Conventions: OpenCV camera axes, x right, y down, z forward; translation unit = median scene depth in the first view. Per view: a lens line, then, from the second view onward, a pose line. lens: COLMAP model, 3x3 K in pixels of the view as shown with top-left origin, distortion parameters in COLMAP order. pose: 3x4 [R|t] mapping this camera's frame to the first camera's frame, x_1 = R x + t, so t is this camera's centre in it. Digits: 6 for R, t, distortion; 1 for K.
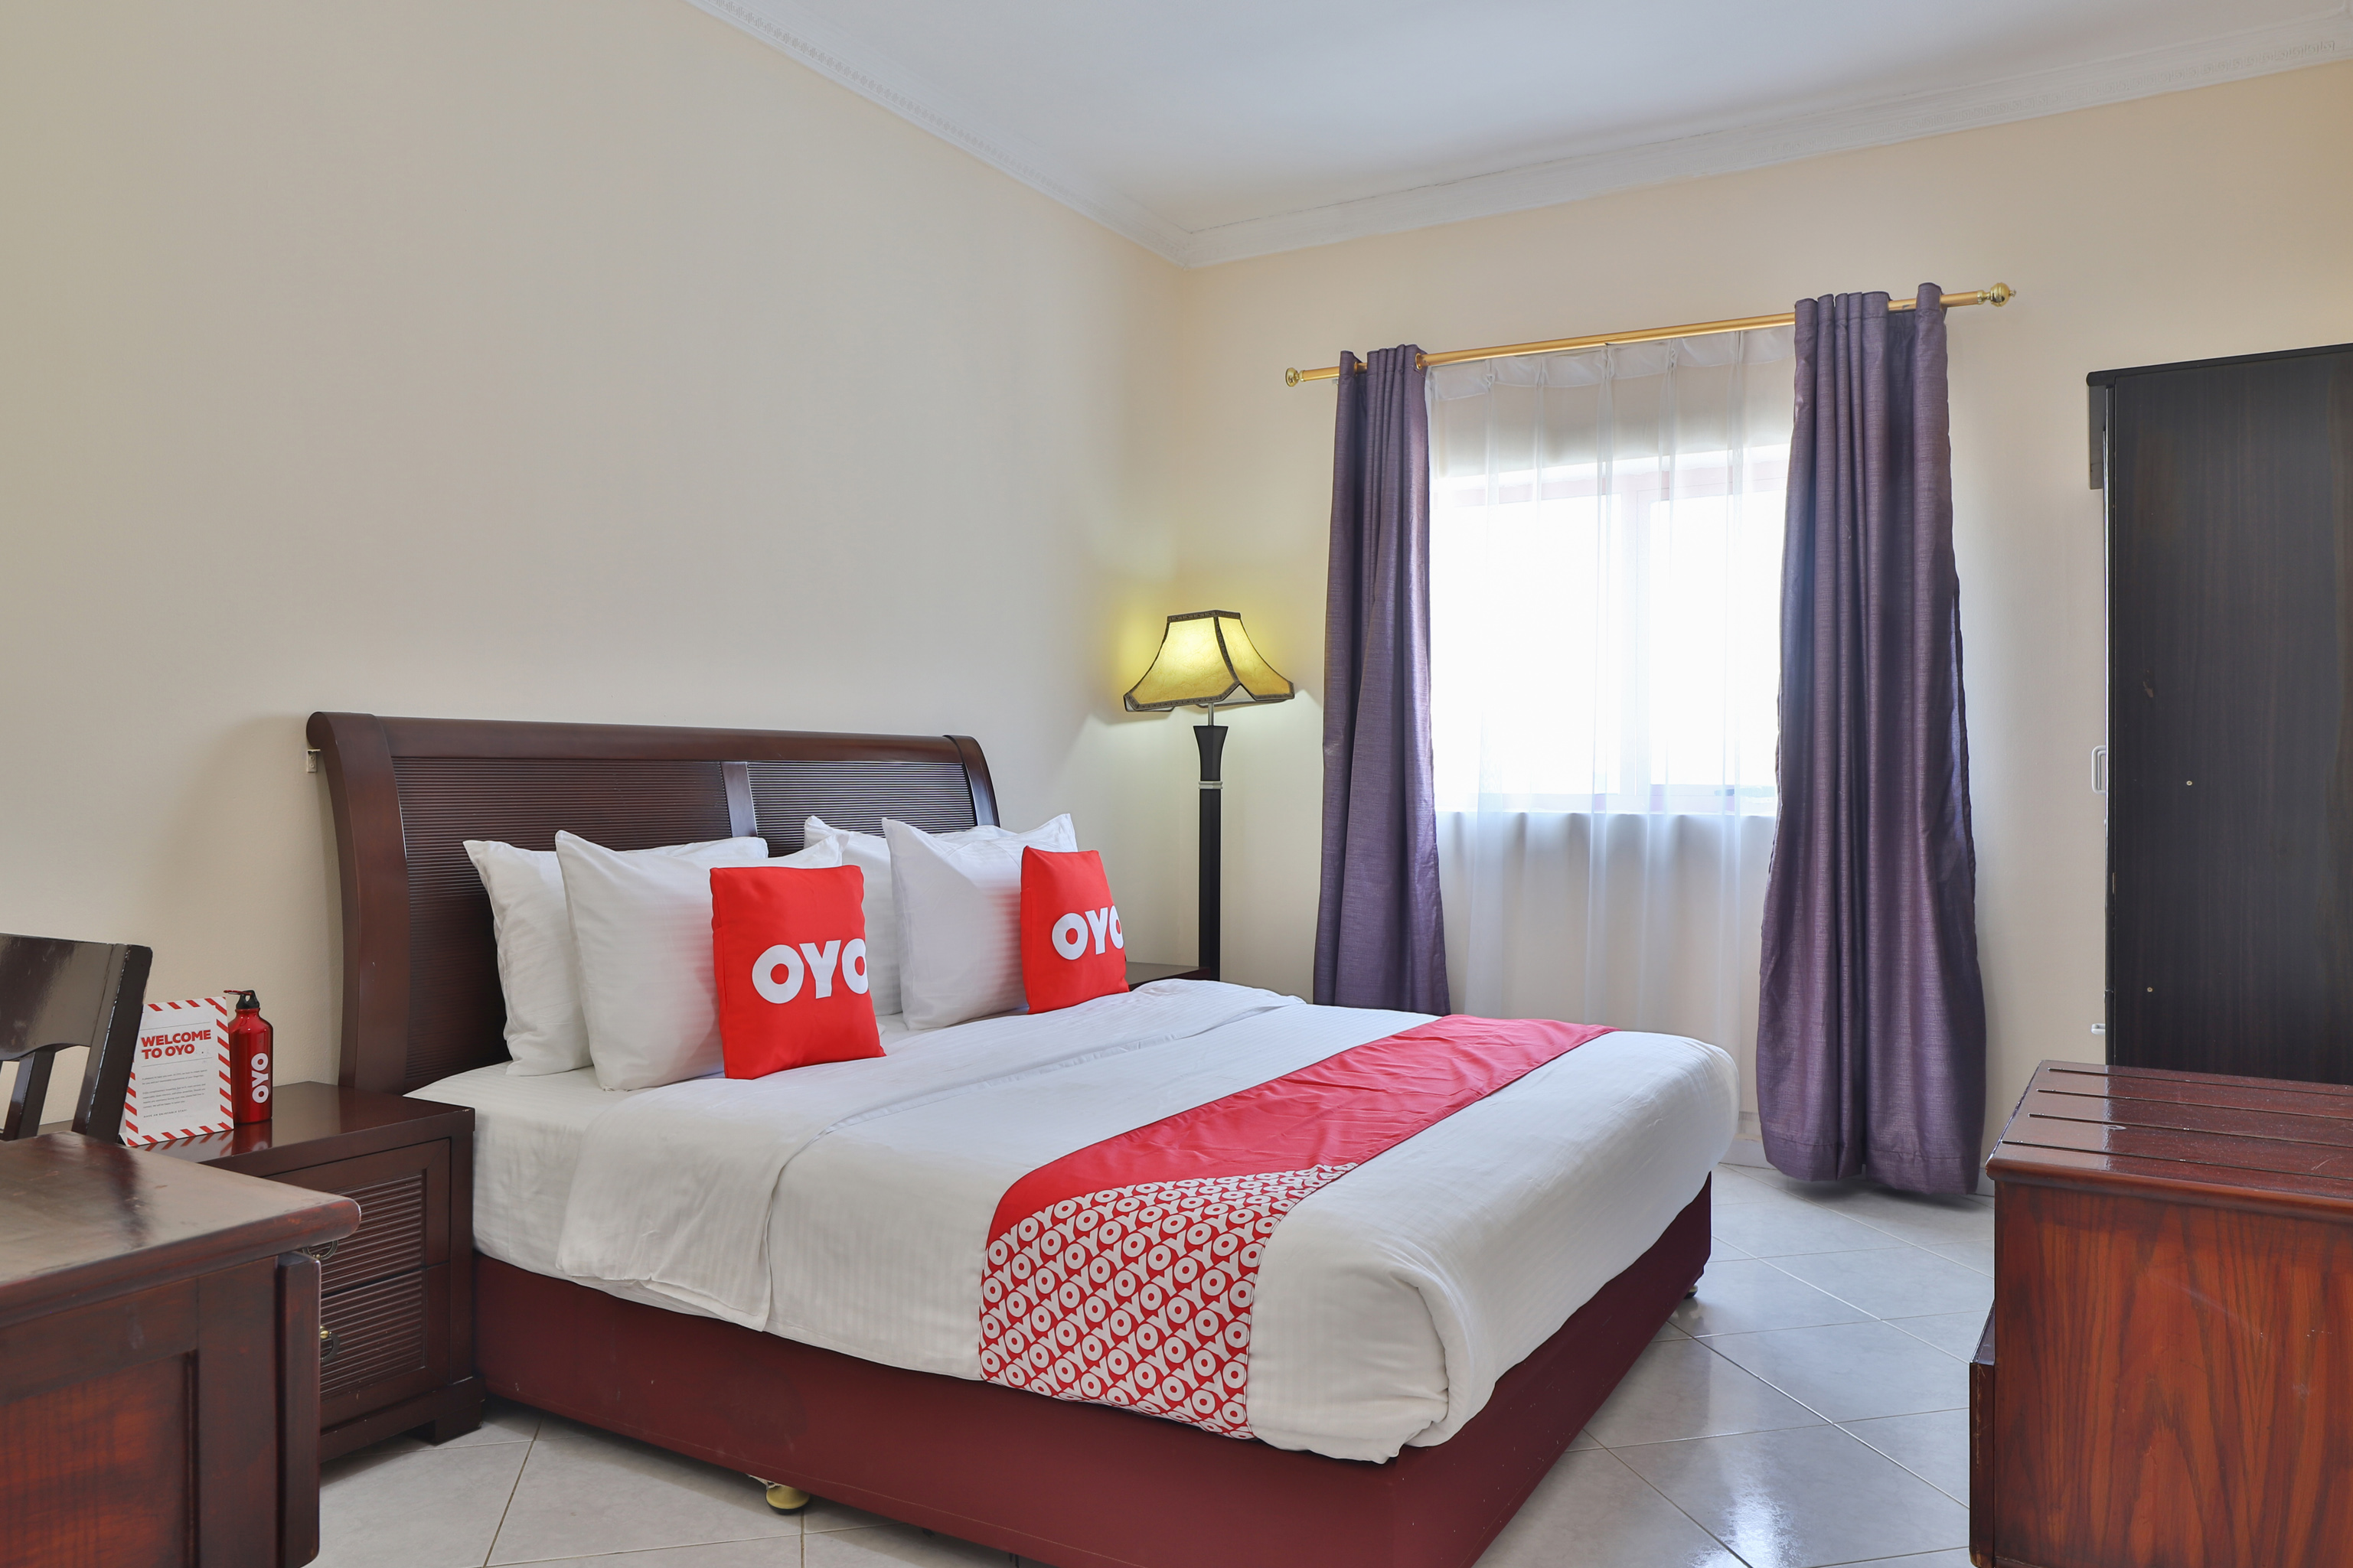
lens RADIAL K [[1565.9, 0, 1188.2], [0, 1565.9, 781.5], [0, 0, 1]] dist [-0.004765, -0.000430]
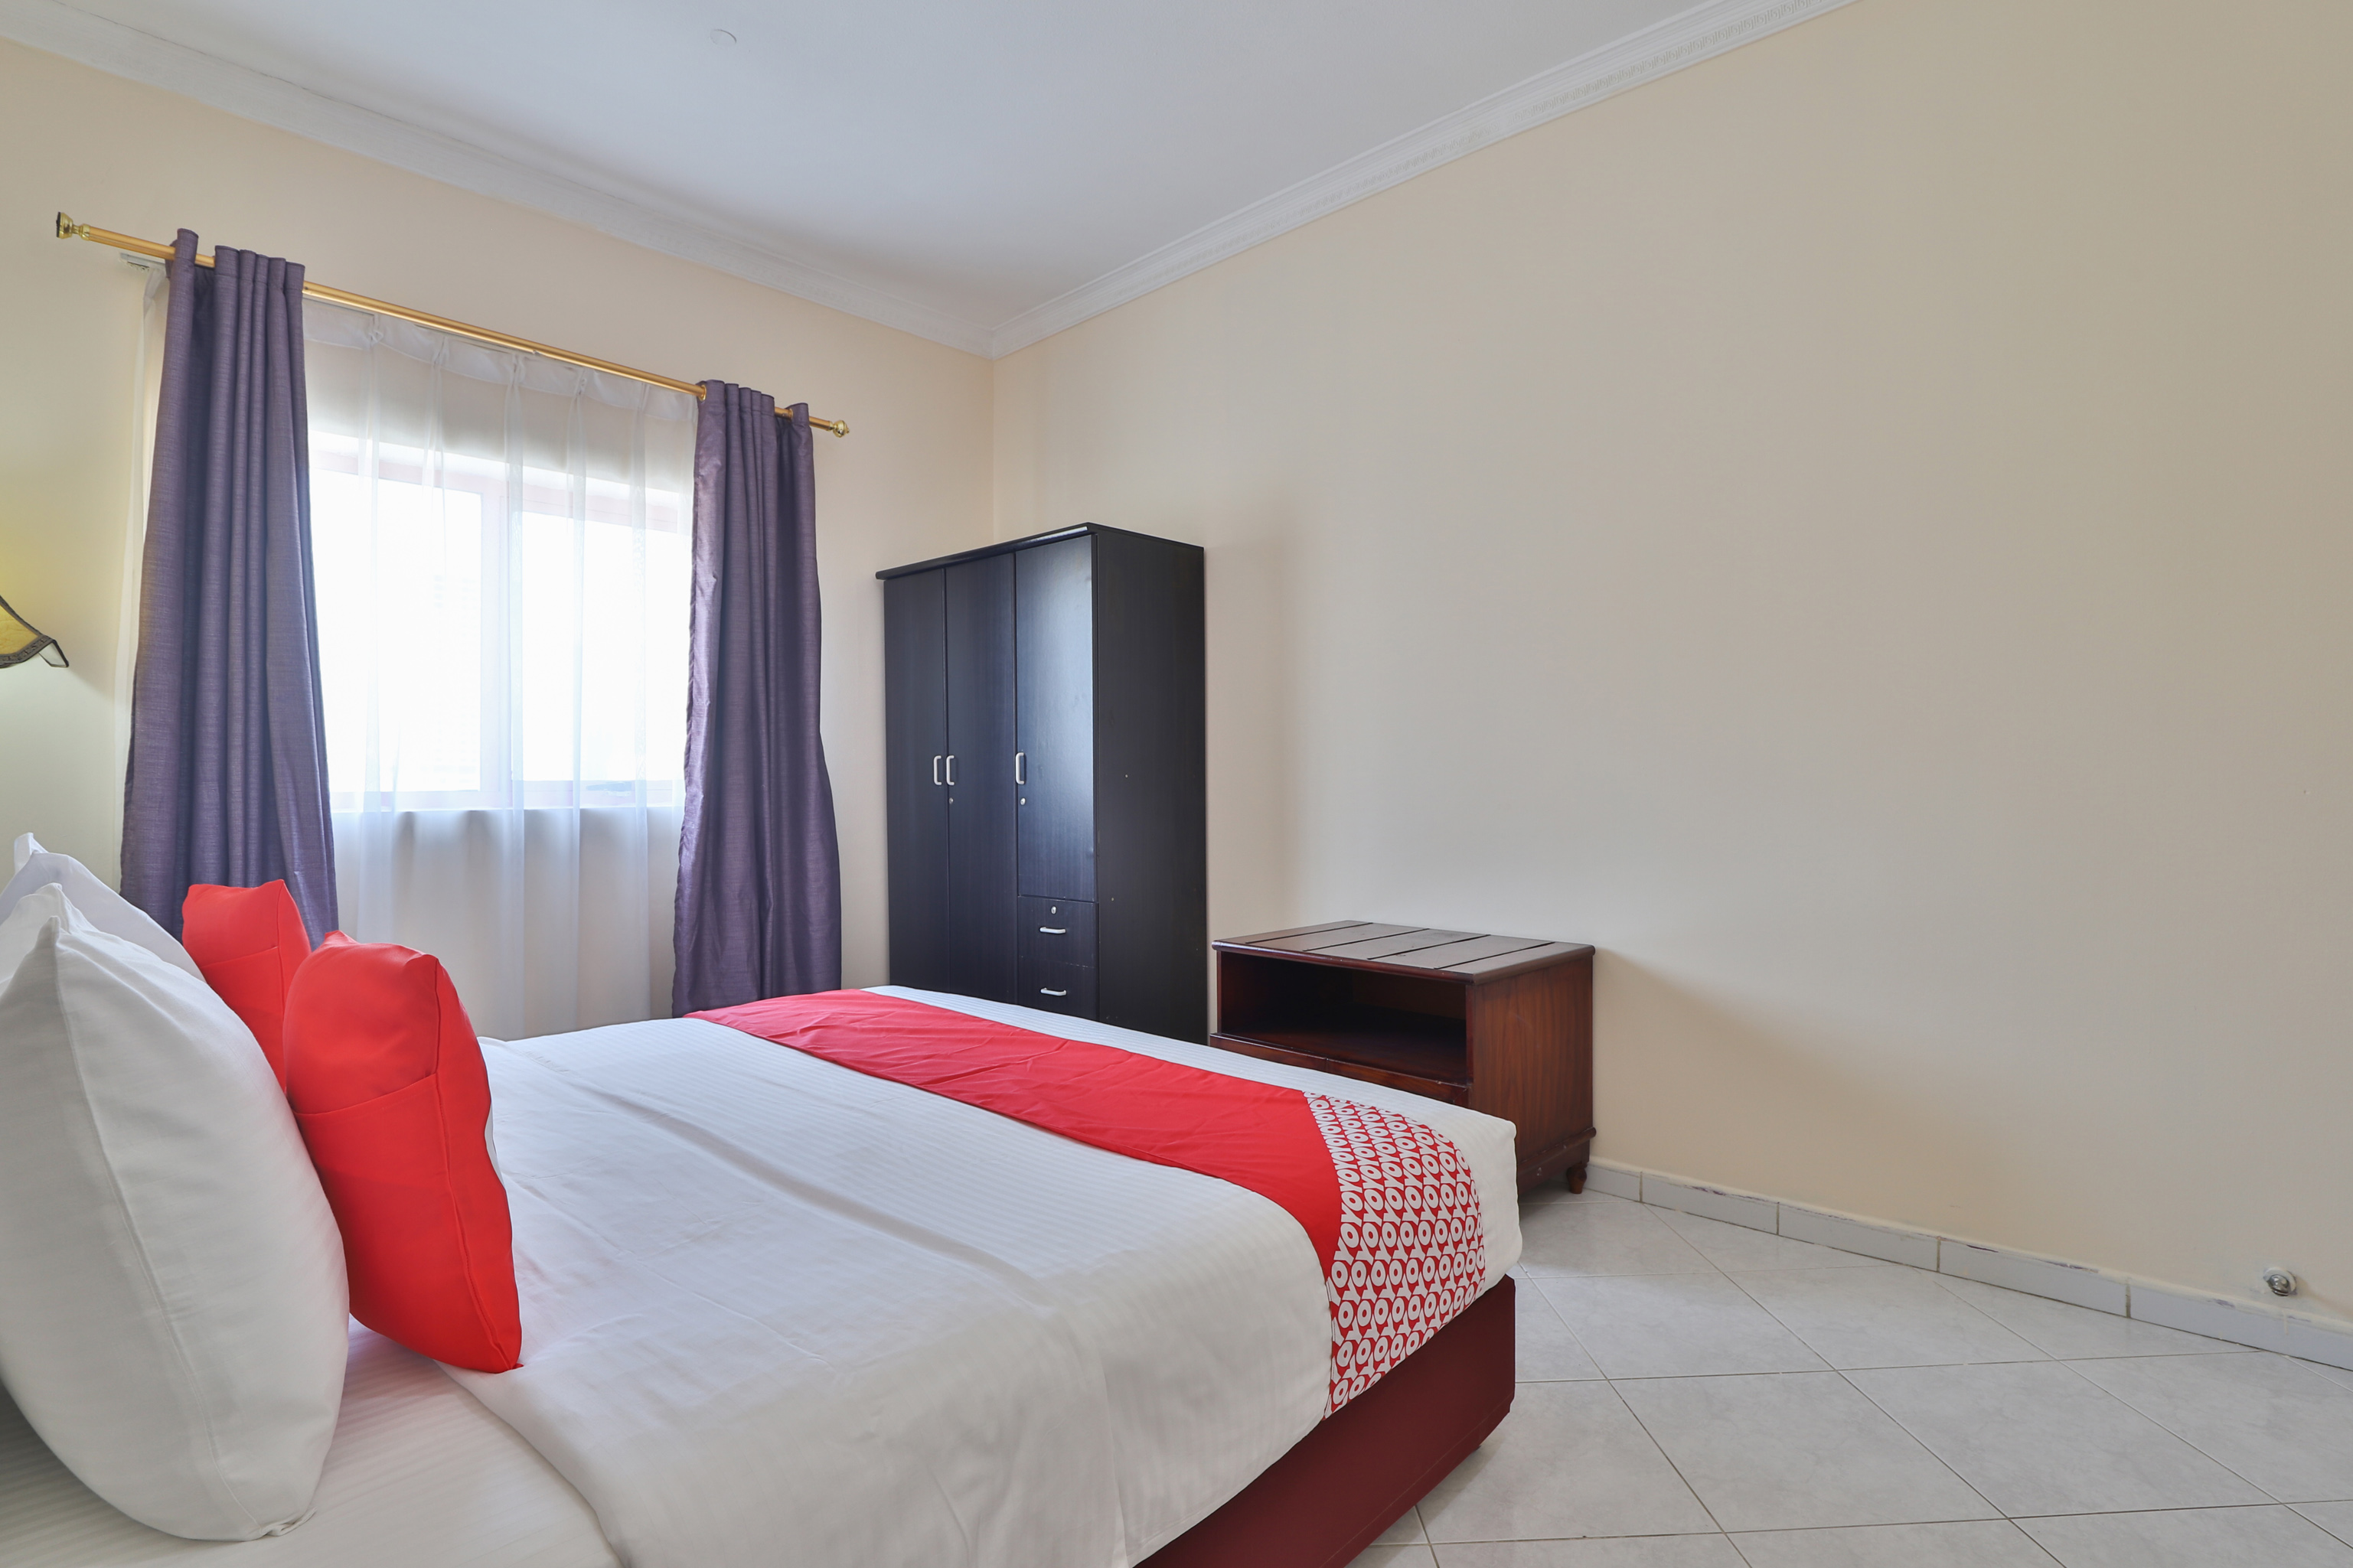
lens RADIAL K [[1141.0, 0, 1192.0], [0, 1141.0, 782.9], [0, 0, 1]] dist [-0.031646, 0.001779]
pose [[0.211838, -0.007525, 0.977276, -0.567400], [0.004863, 0.999966, 0.006645, 0.000372], [-0.977293, 0.003345, 0.211867, 0.664085]]
